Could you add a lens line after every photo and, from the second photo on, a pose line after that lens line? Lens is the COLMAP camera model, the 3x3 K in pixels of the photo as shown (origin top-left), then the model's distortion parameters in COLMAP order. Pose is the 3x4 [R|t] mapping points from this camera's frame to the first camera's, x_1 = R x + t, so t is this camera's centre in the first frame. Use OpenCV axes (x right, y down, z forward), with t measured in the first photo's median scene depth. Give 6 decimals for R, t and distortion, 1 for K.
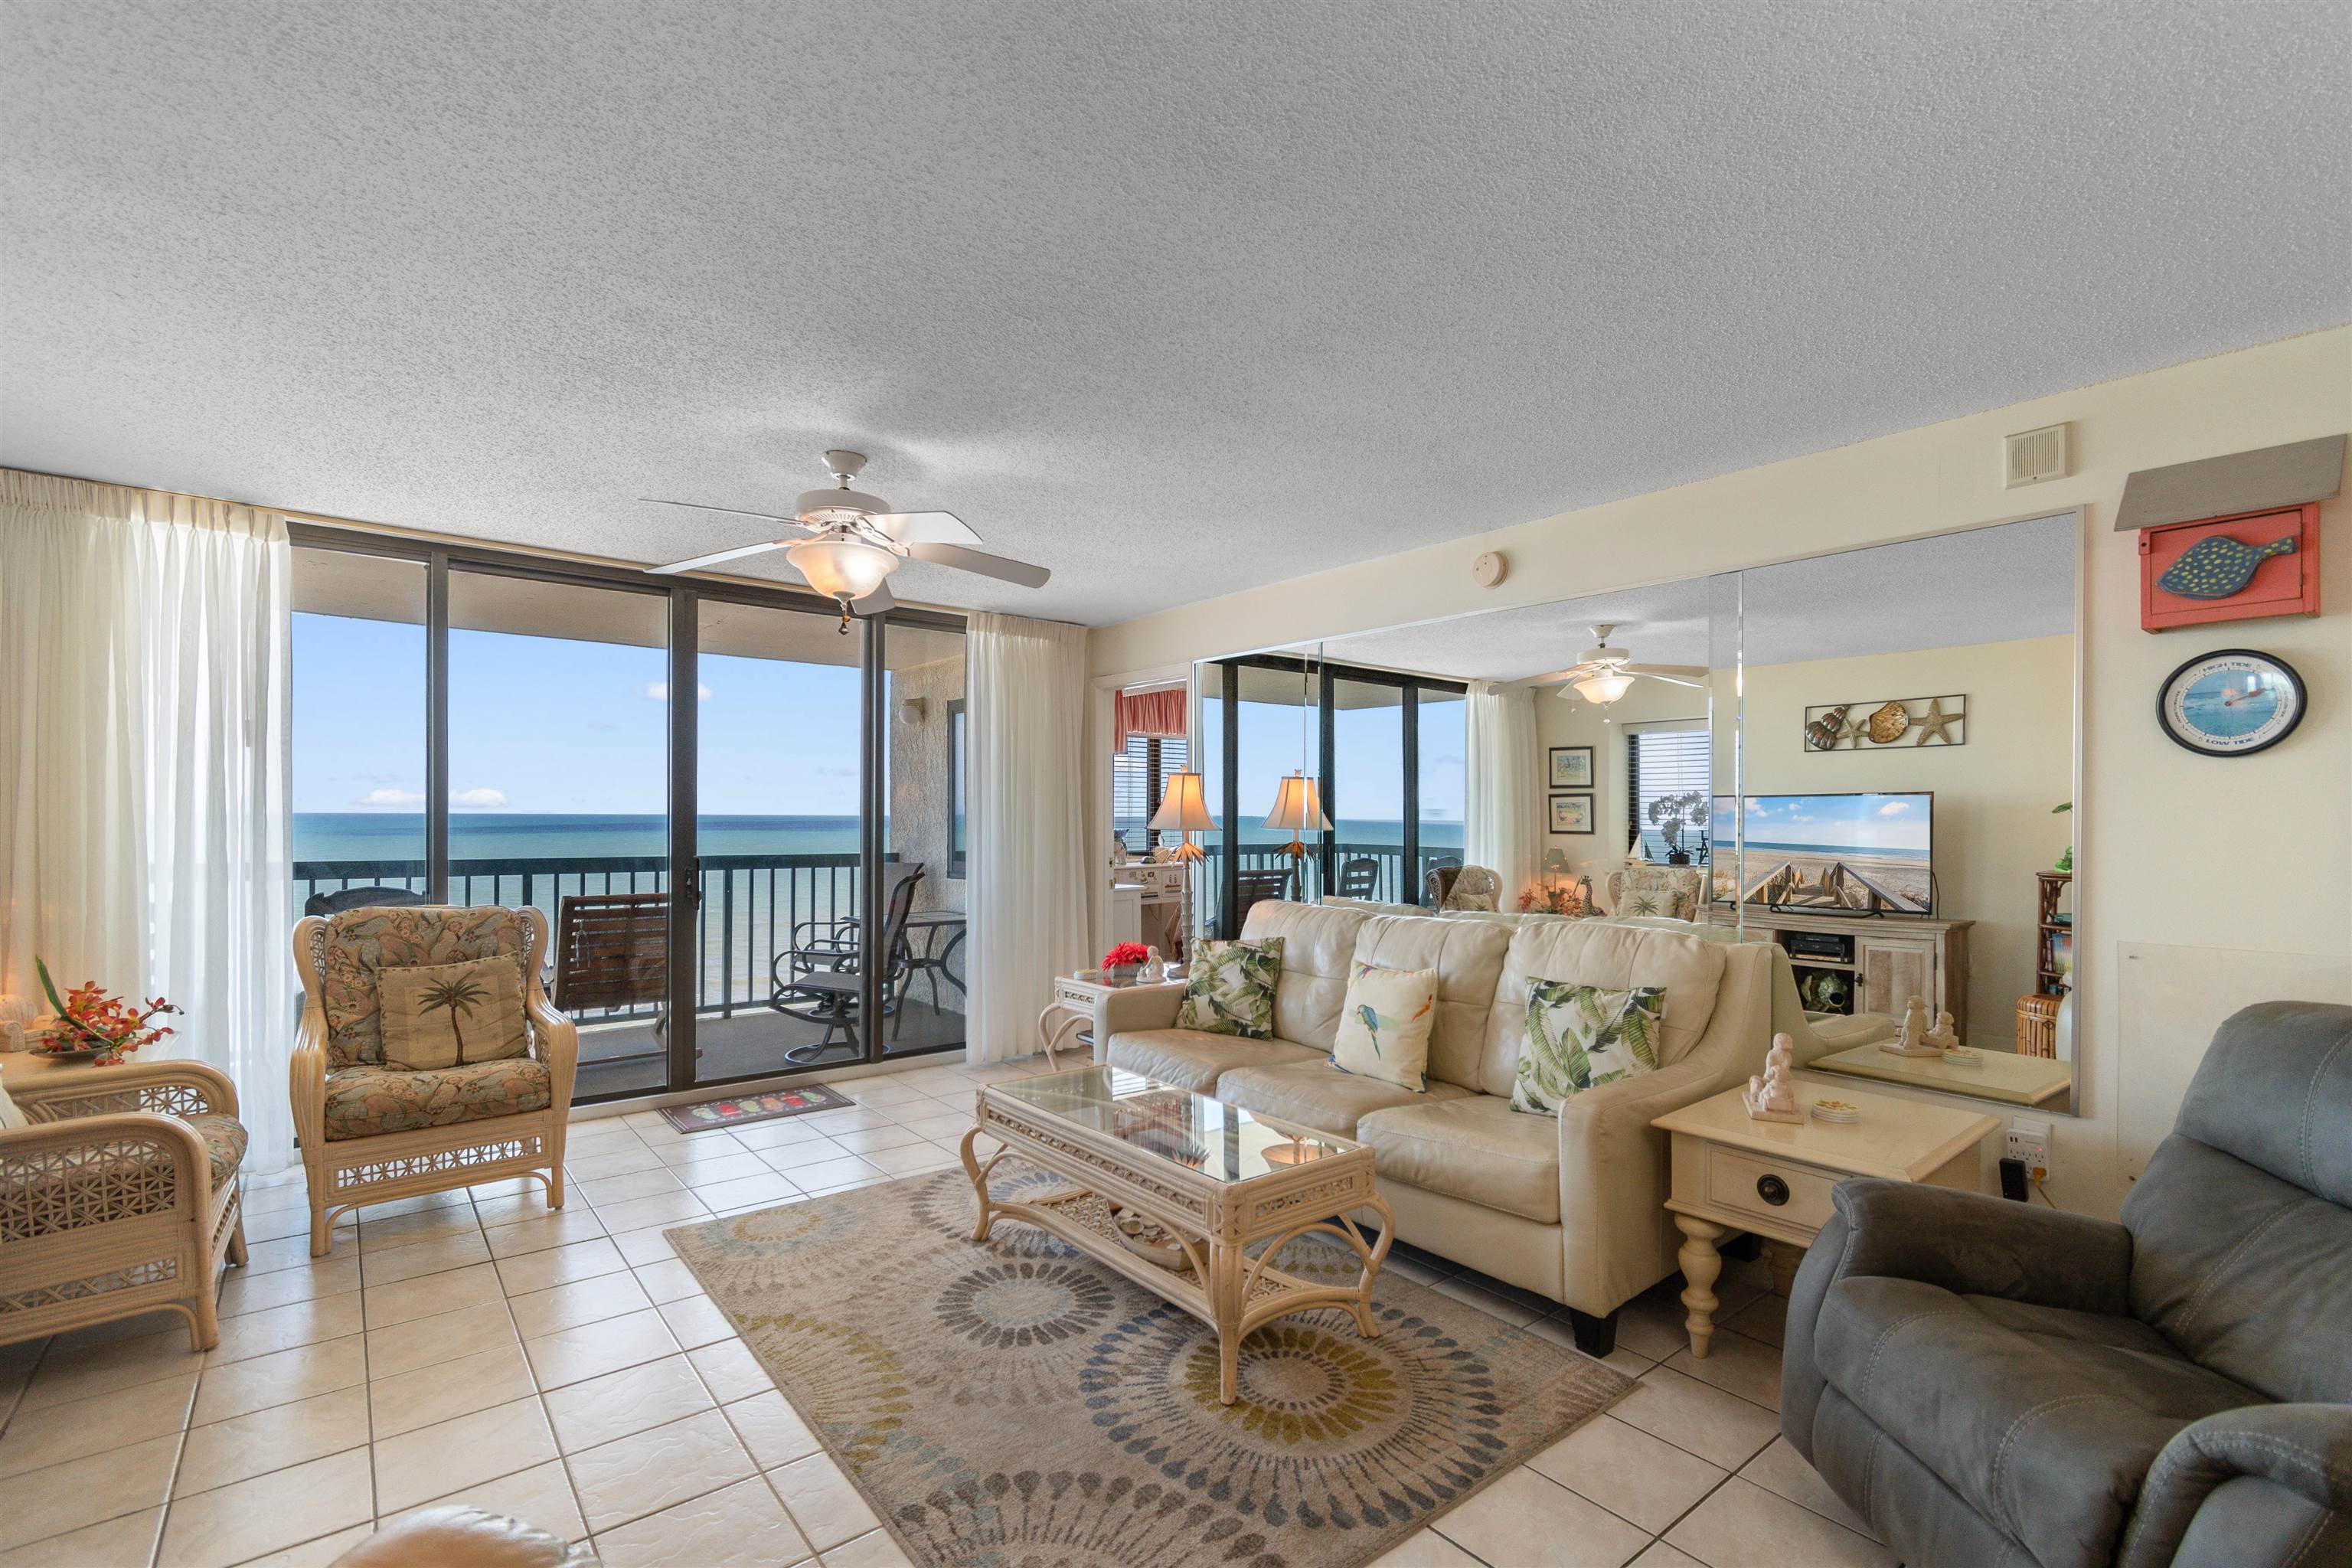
lens RADIAL K [[1061.1, 0, 1187.8], [0, 1061.1, 785.4], [0, 0, 1]] dist [0.023382, -0.000512]
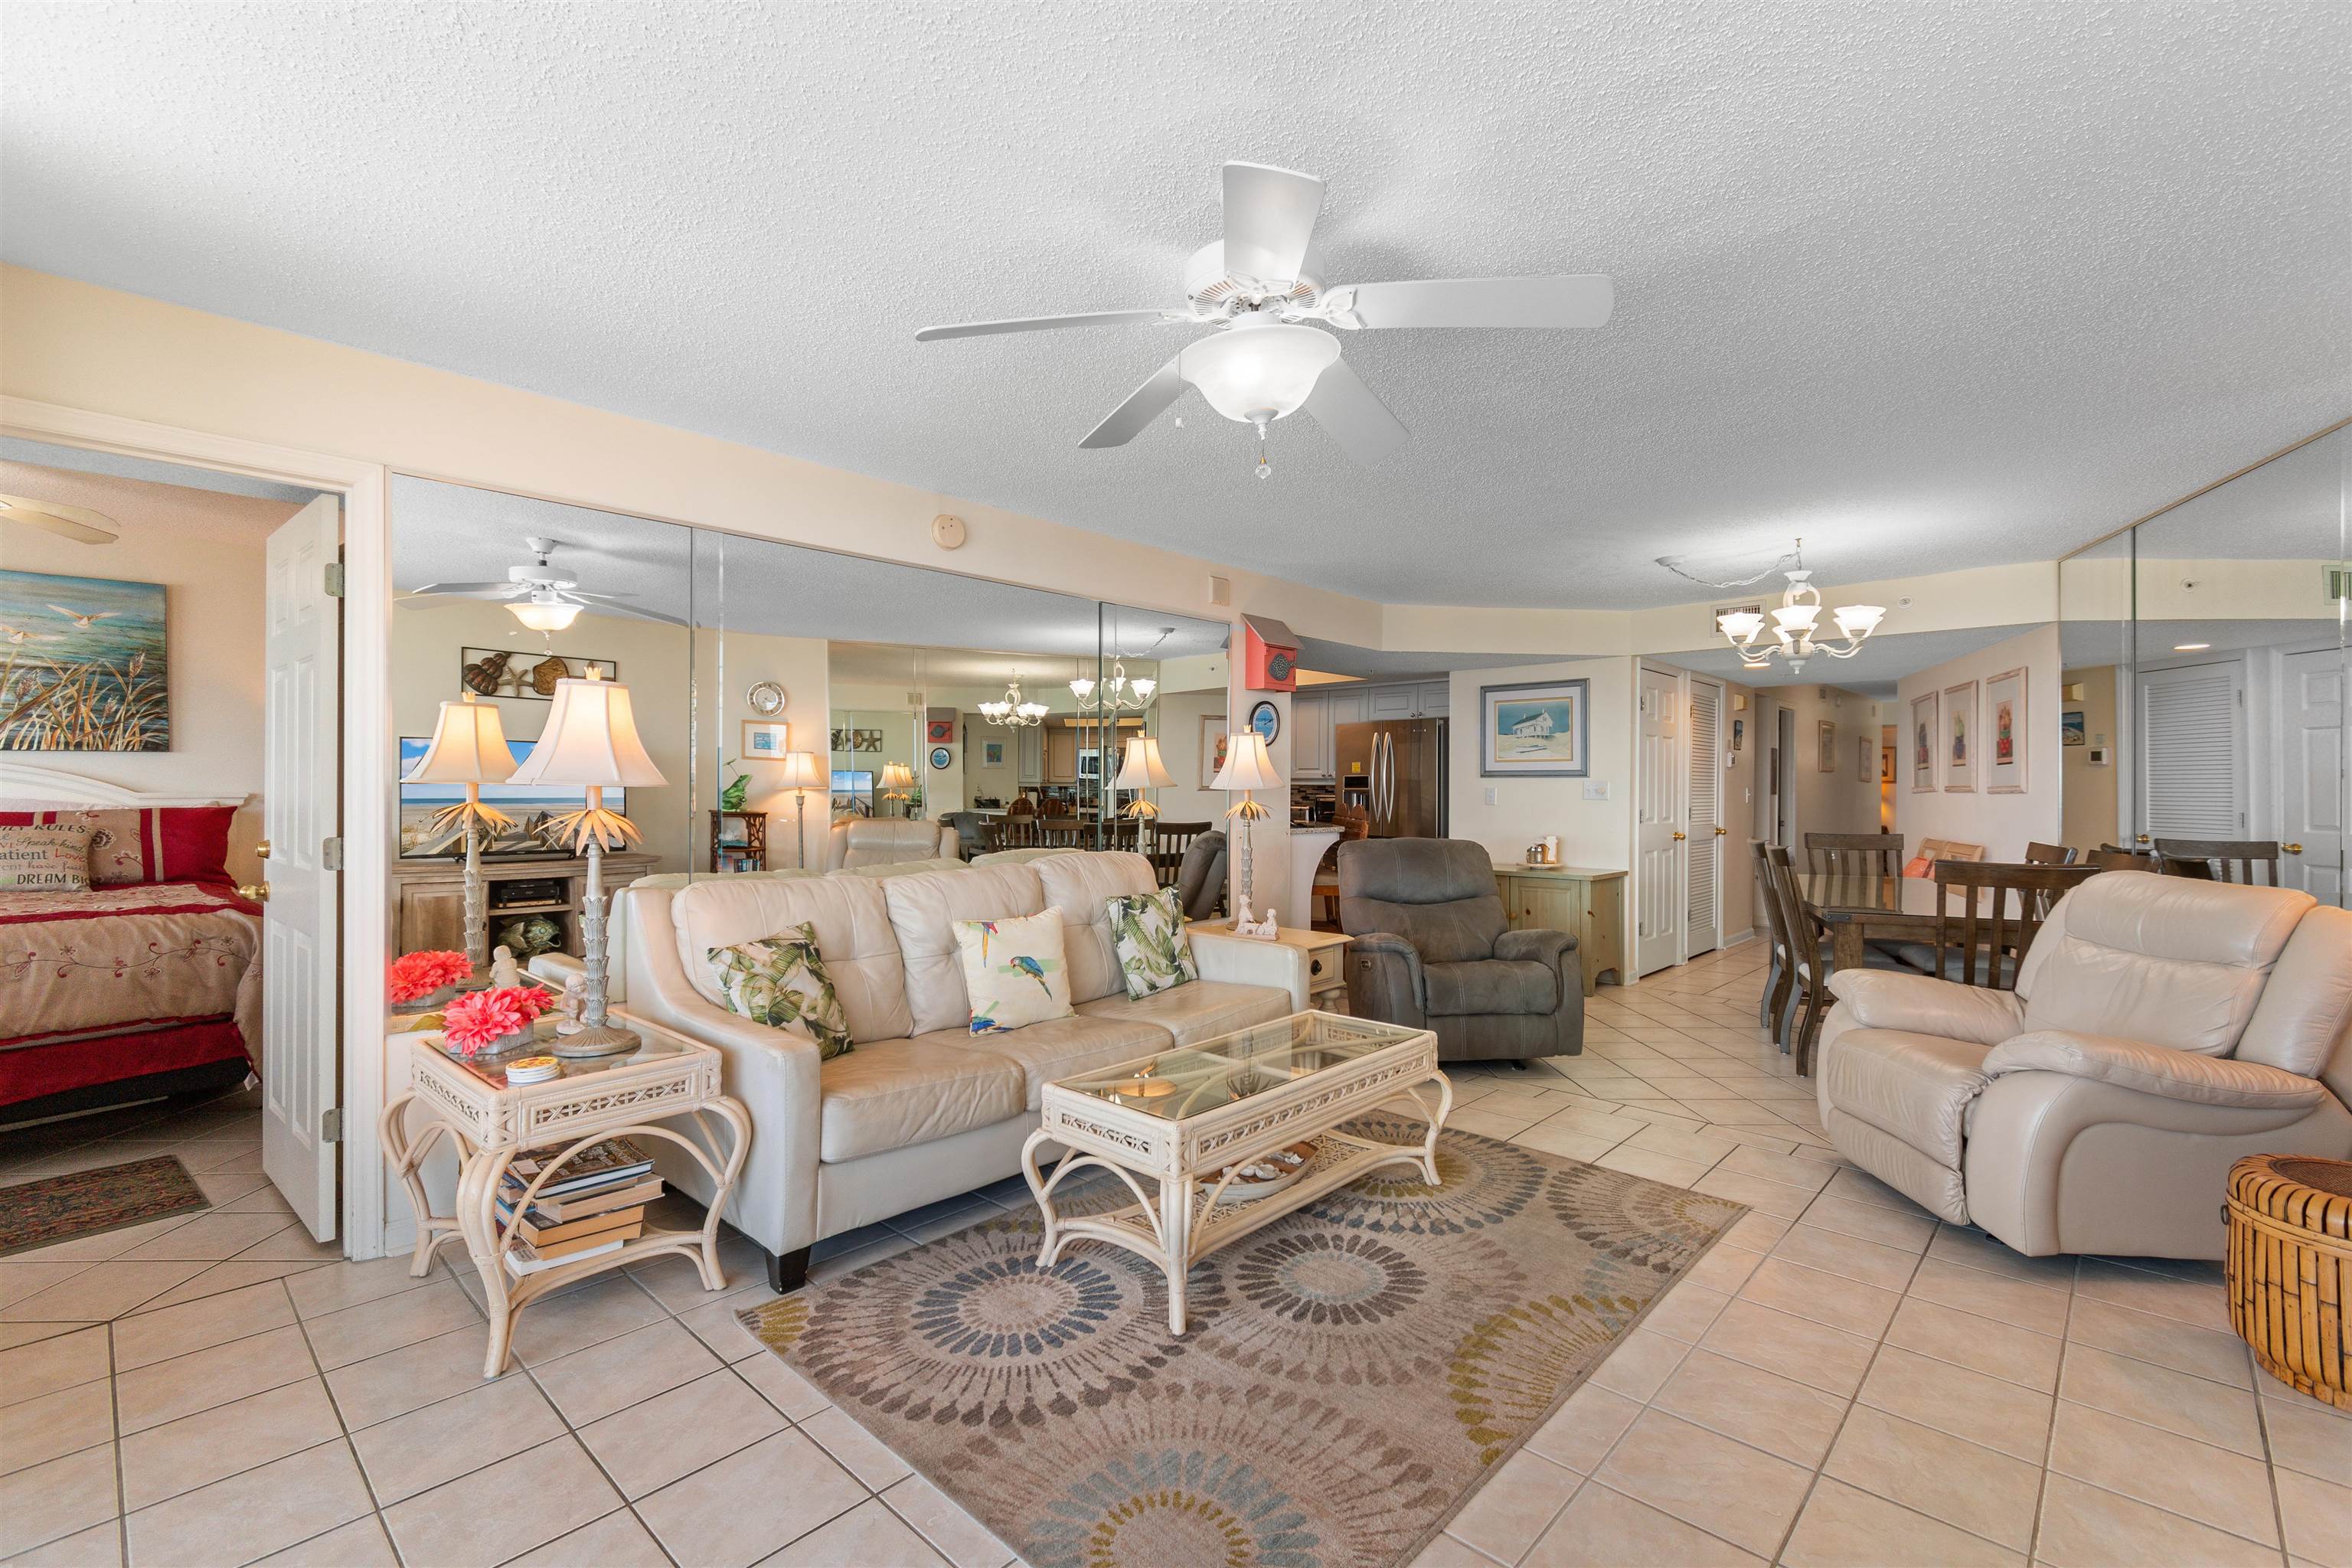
lens RADIAL K [[1033.0, 0, 1174.7], [0, 1033.0, 805.3], [0, 0, 1]] dist [0.010309, -0.000305]
pose [[-0.147634, -0.027542, 0.988659, -0.853829], [-0.040012, 0.998960, 0.021854, 0.041129], [-0.988232, -0.036332, -0.148582, 1.066117]]
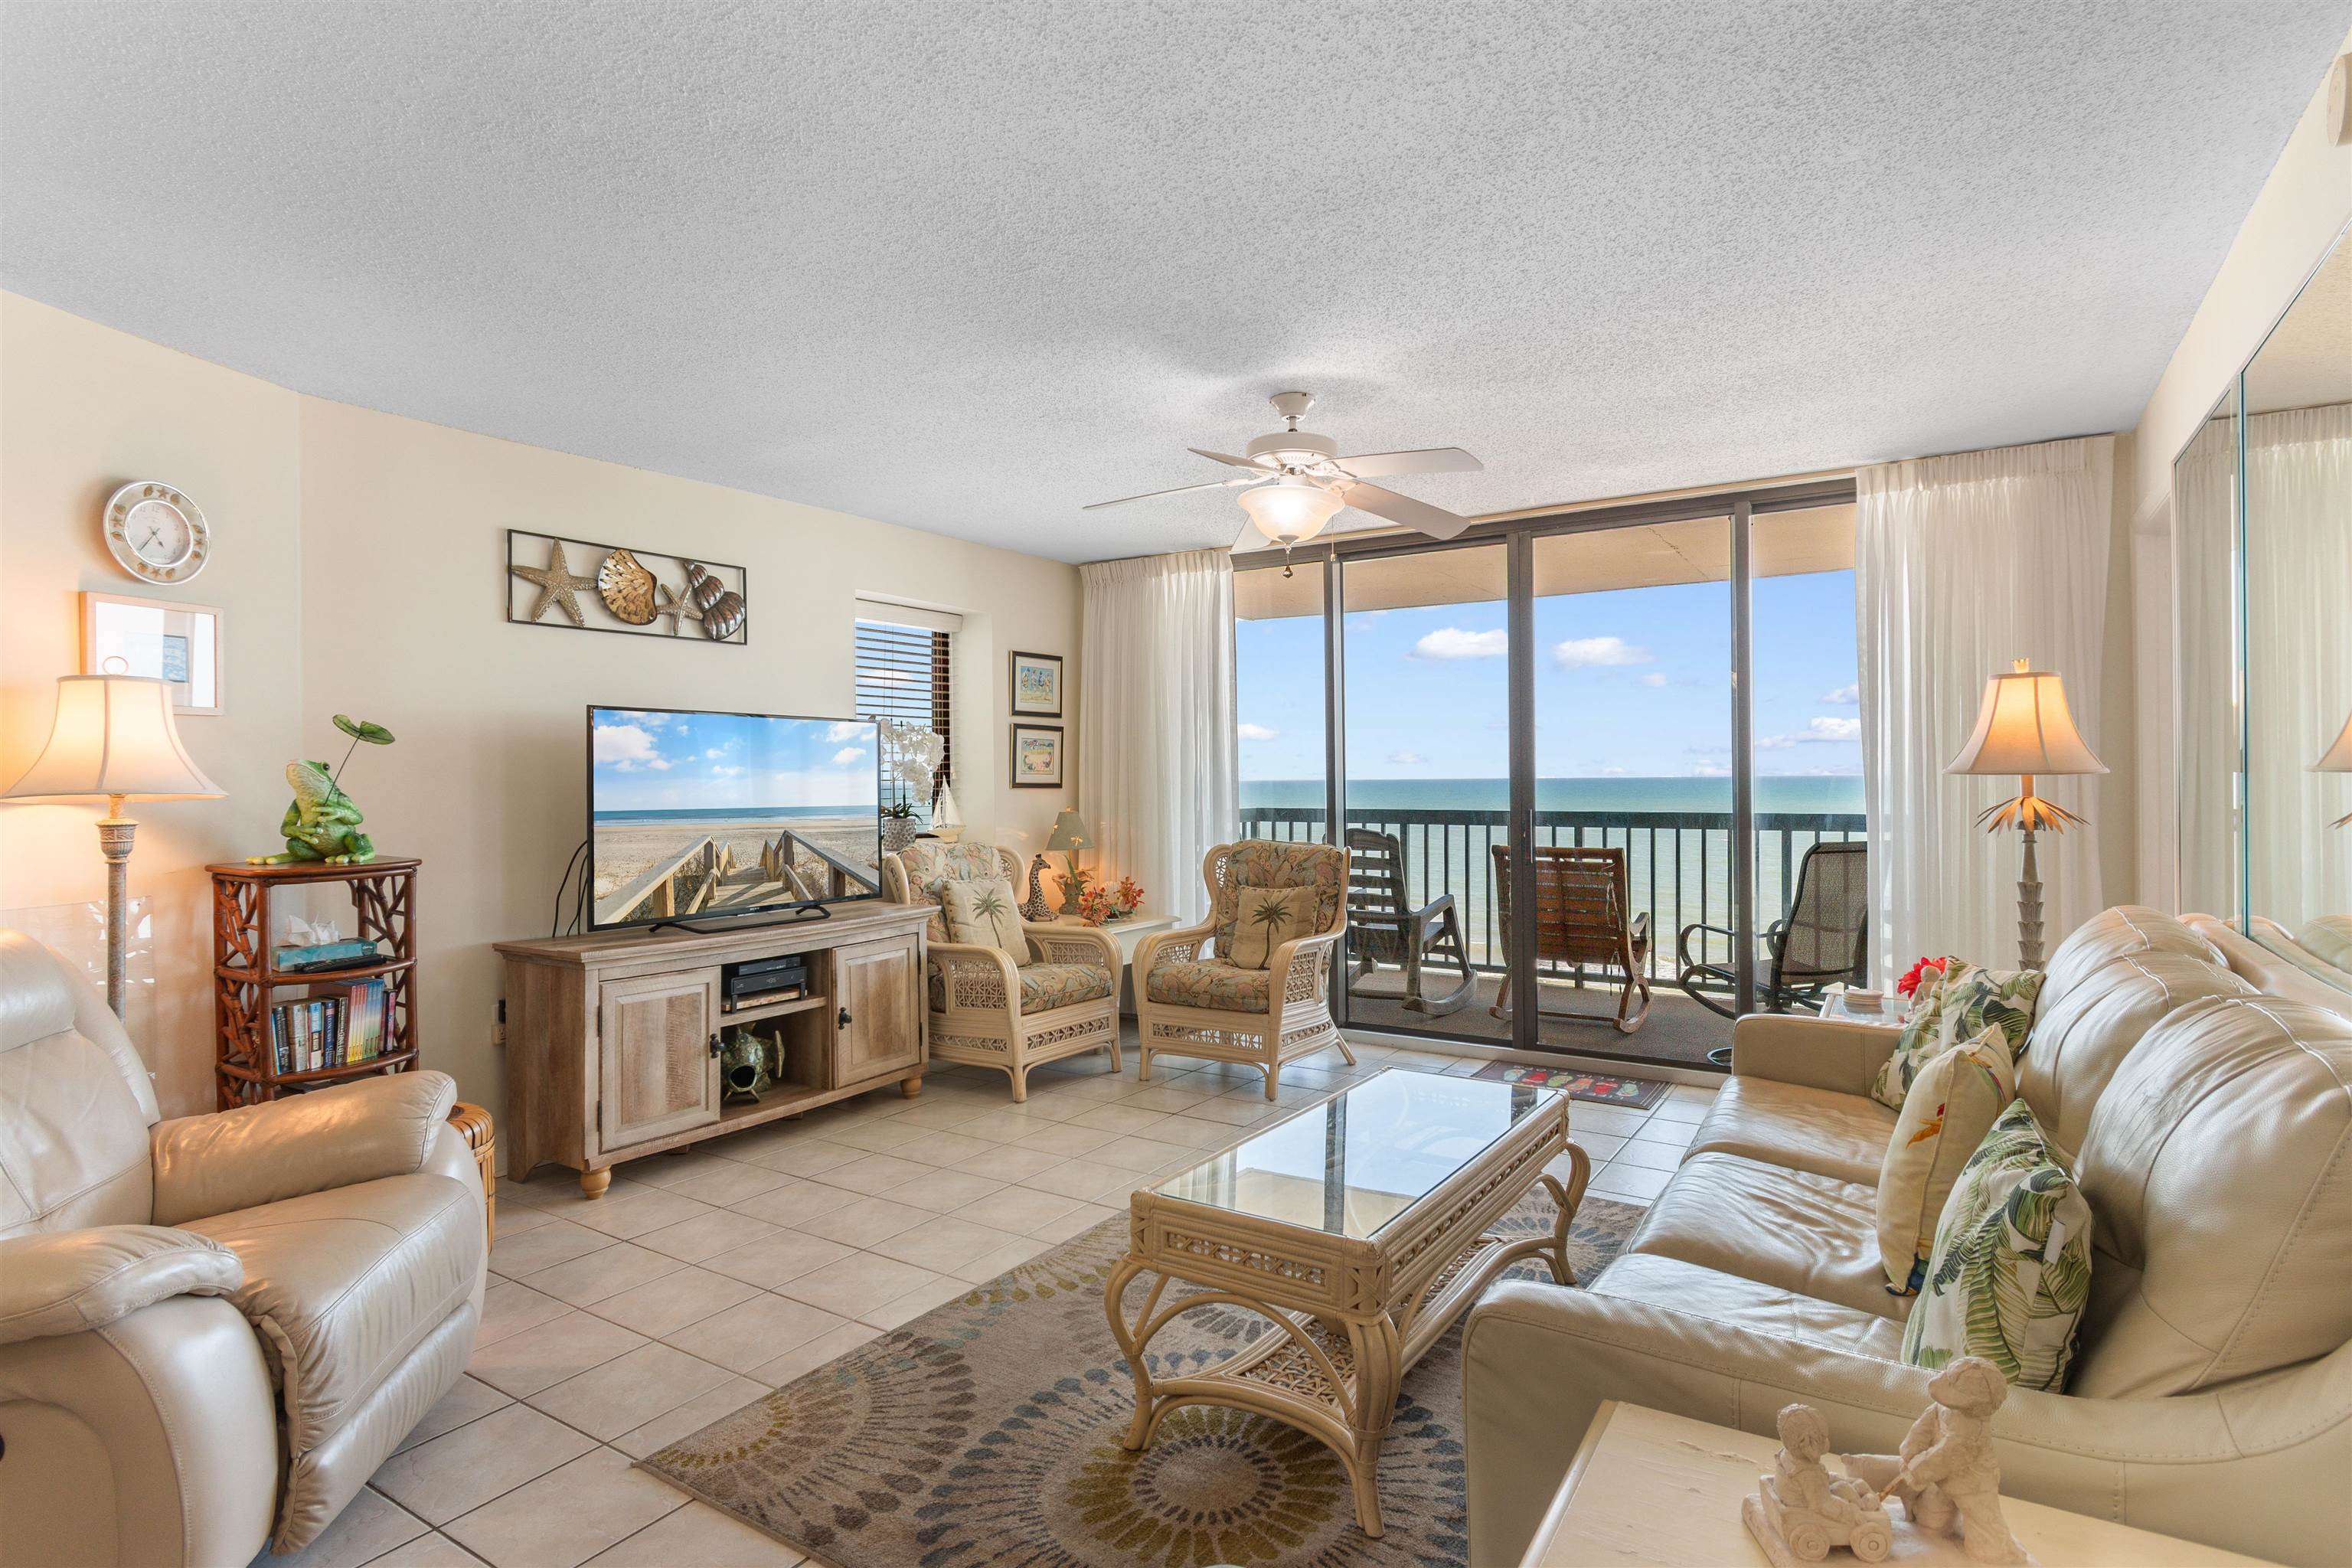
lens RADIAL K [[1192.6, 0, 1167.3], [0, 1192.6, 789.1], [0, 0, 1]] dist [0.032867, -0.000443]
pose [[0.303960, 0.006950, -0.952660, 0.651667], [0.033951, 0.999259, 0.018123, 0.024235], [0.952080, -0.037853, 0.303498, 0.515100]]
